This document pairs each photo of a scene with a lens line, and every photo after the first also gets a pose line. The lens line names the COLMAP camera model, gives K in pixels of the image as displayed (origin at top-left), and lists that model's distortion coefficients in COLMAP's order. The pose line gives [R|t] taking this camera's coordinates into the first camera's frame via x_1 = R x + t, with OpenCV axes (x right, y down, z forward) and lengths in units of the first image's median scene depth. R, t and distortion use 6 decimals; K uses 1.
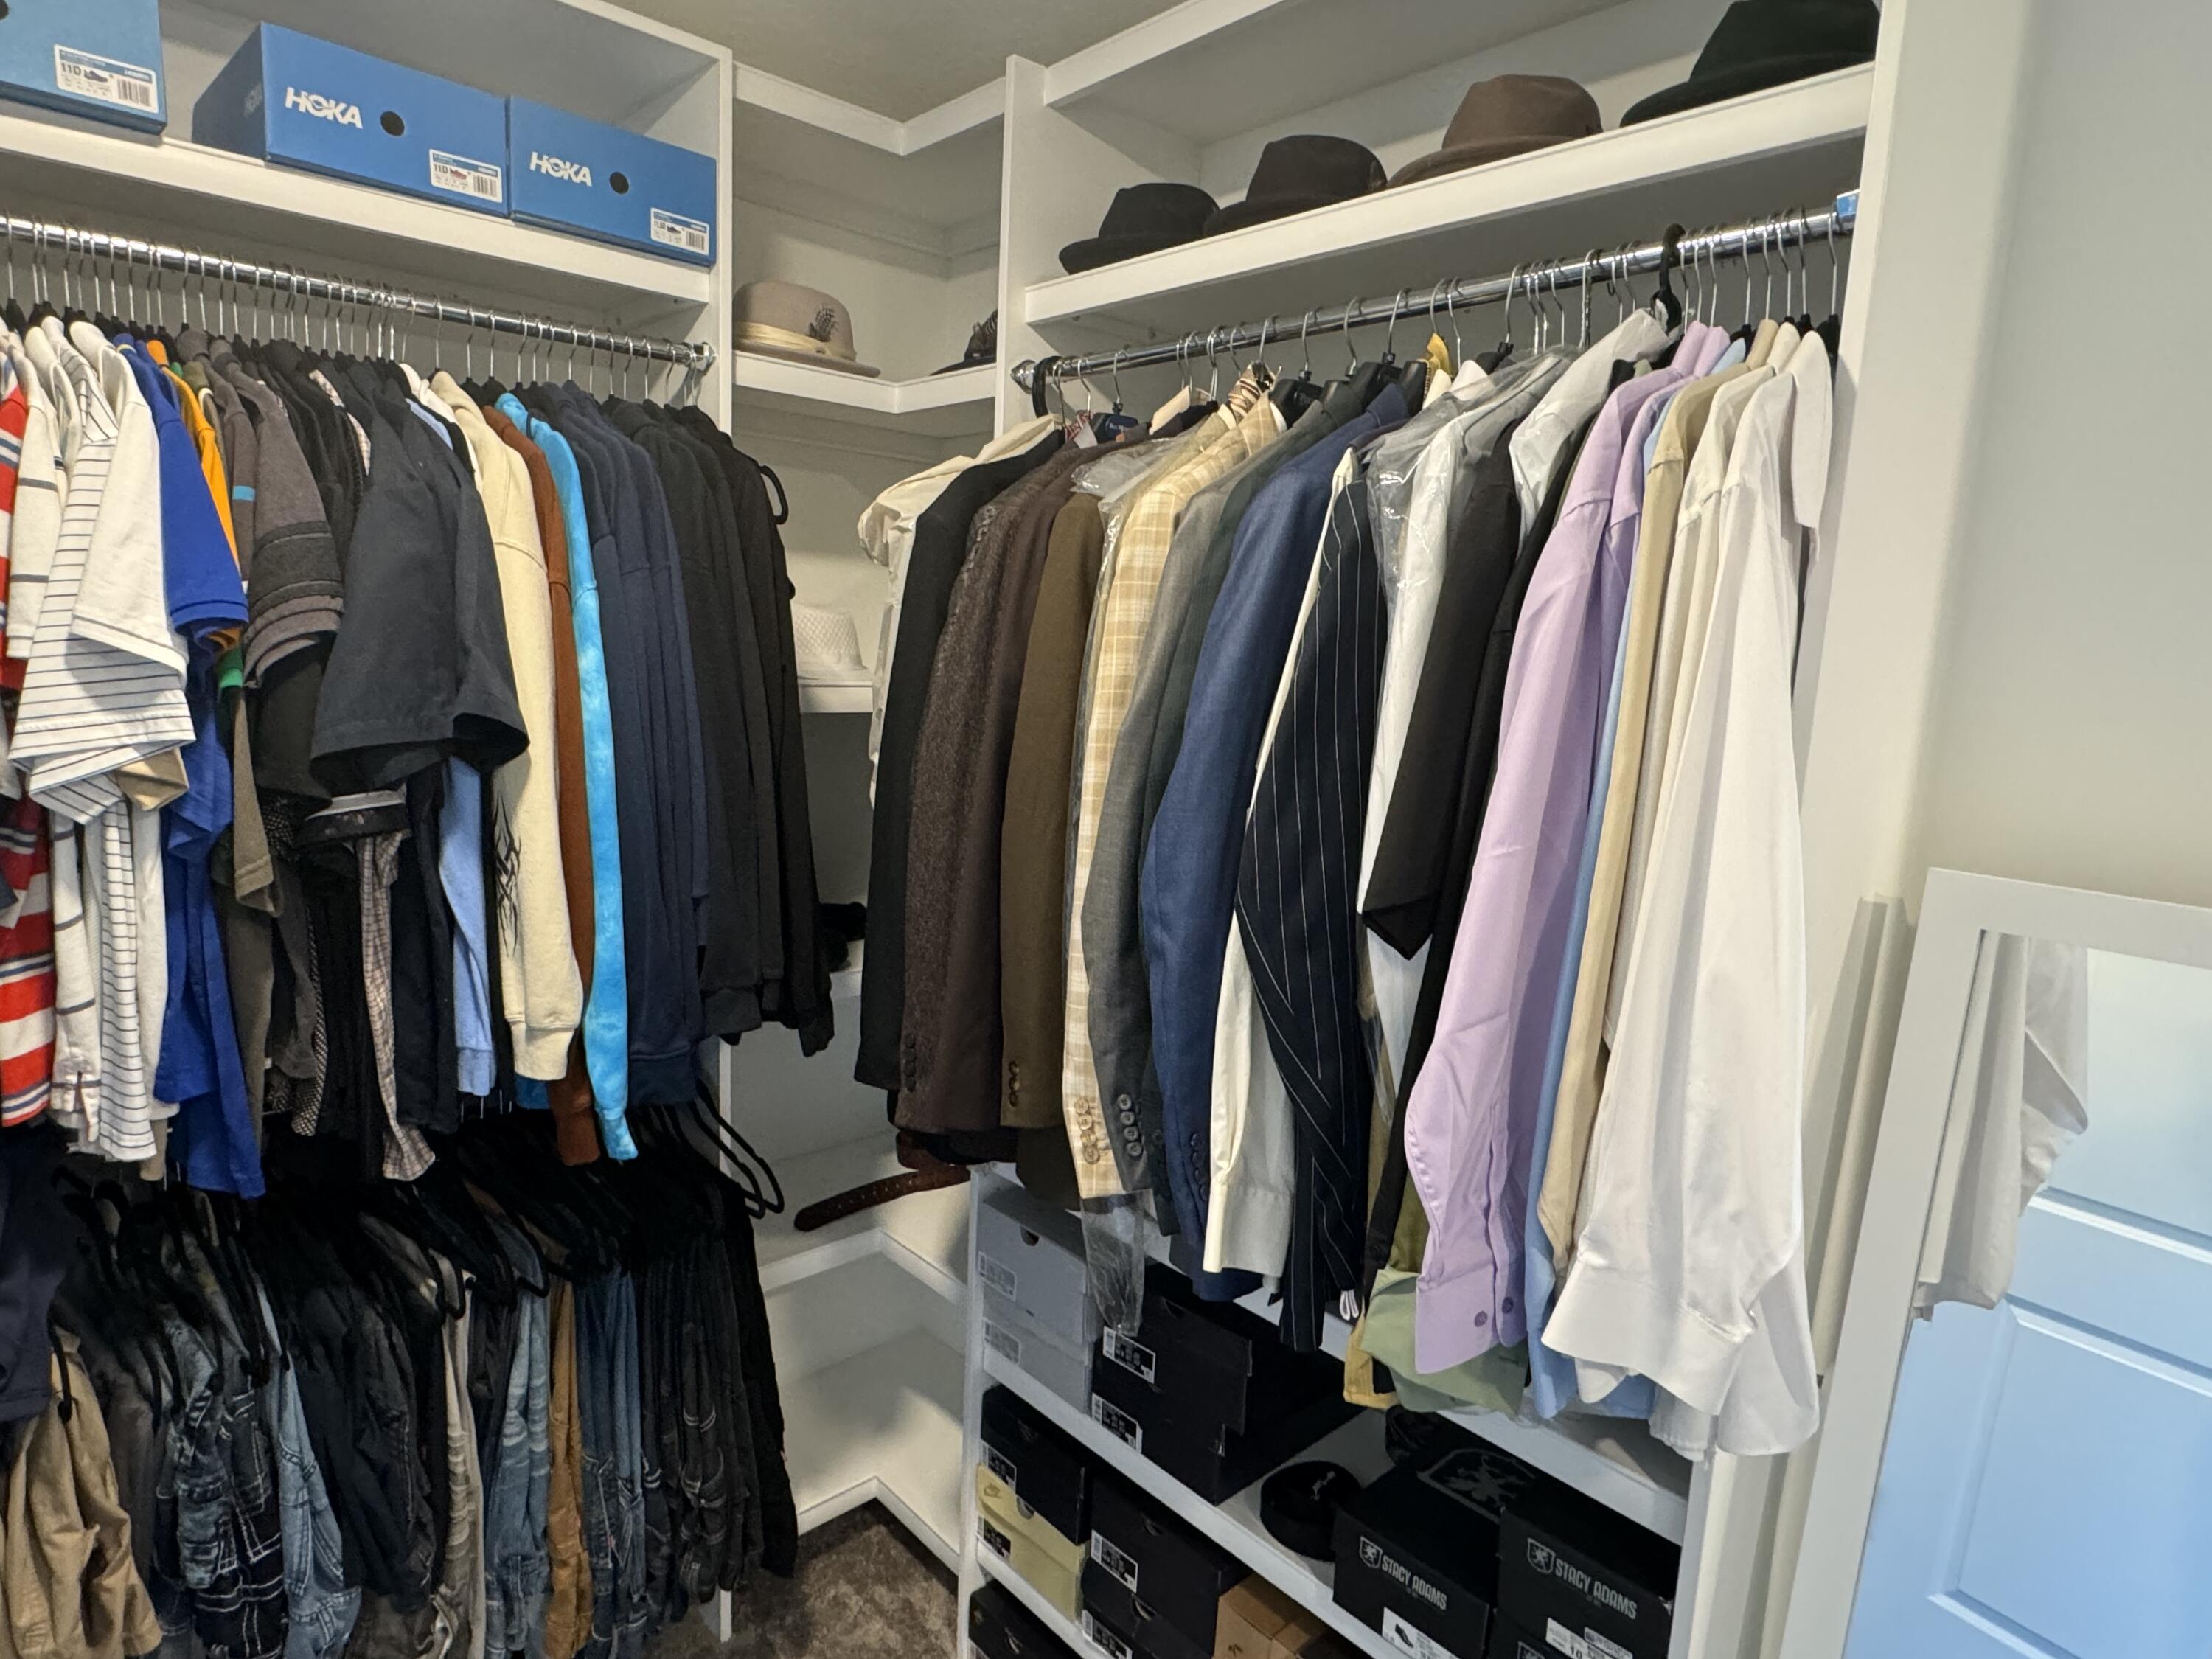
lens RADIAL K [[1248.9, 0, 1109.3], [0, 1248.9, 820.6], [0, 0, 1]] dist [-0.004198, 0.001386]
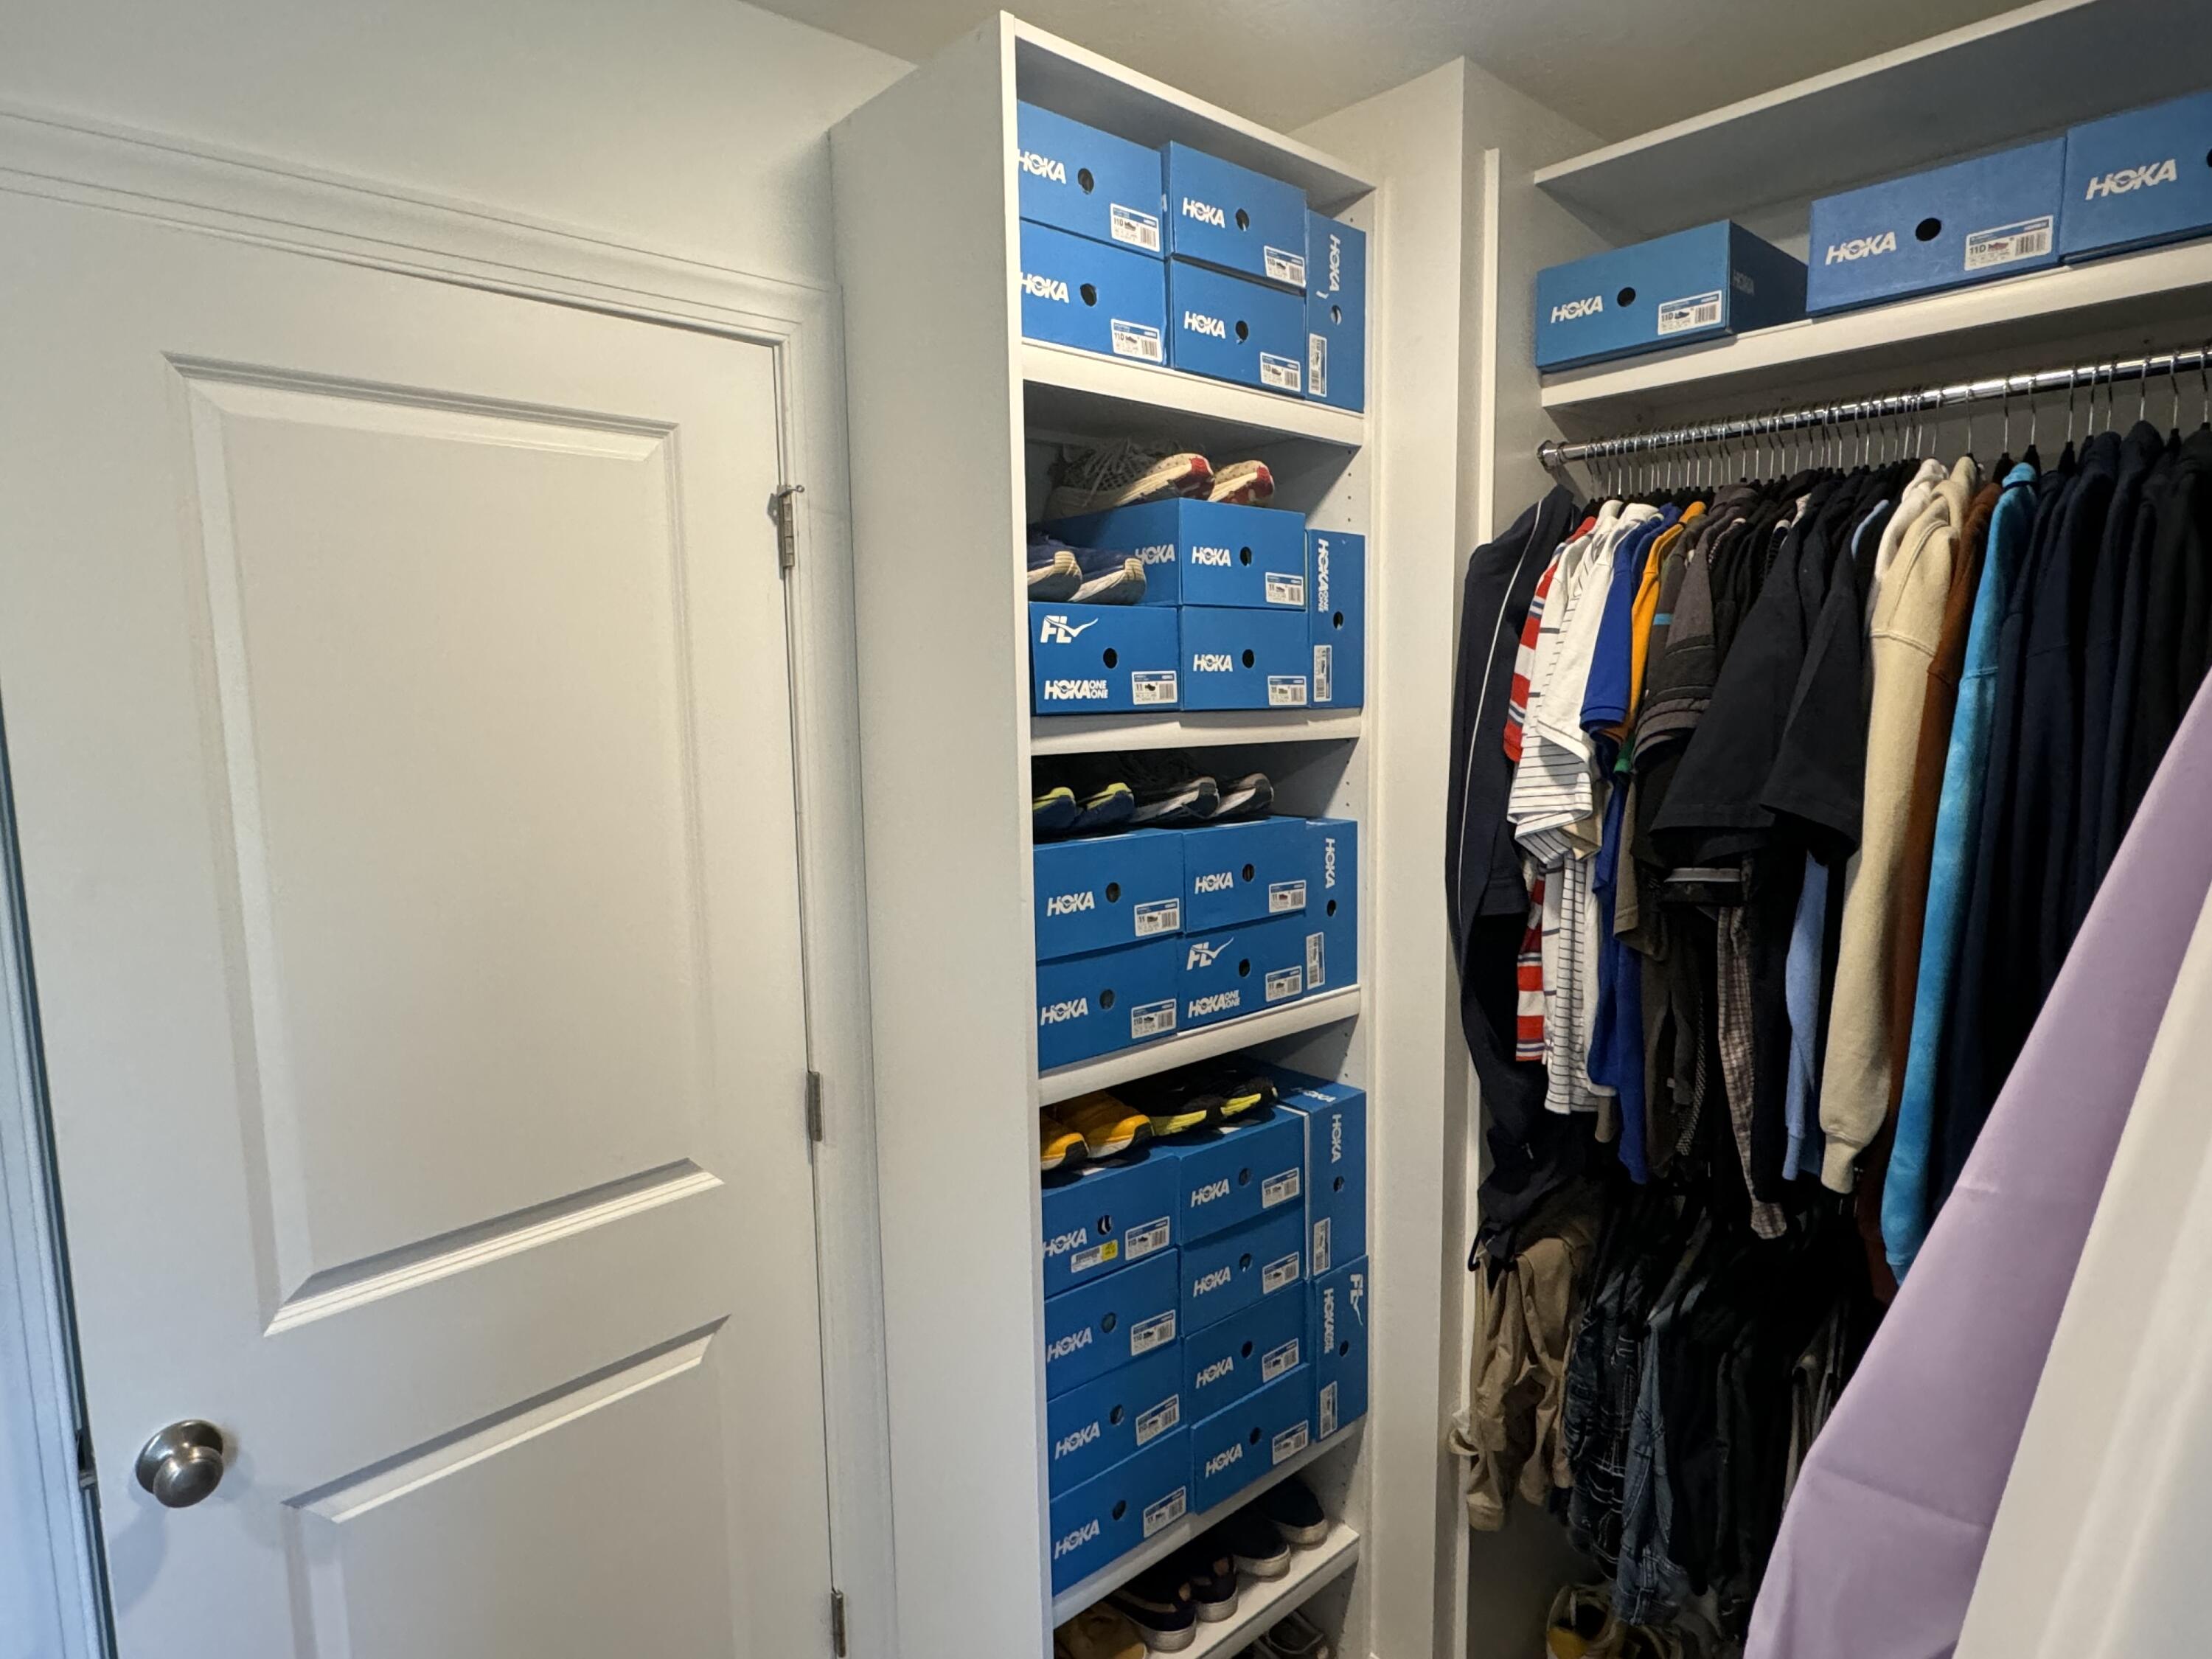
lens RADIAL K [[1248.9, 0, 1106.7], [0, 1248.9, 834.6], [0, 0, 1]] dist [-0.004198, 0.001386]
pose [[-0.021460, 0.079463, -0.996607, 0.571527], [-0.135420, 0.987419, 0.081646, -0.074011], [0.990556, 0.136713, -0.010429, 0.479905]]
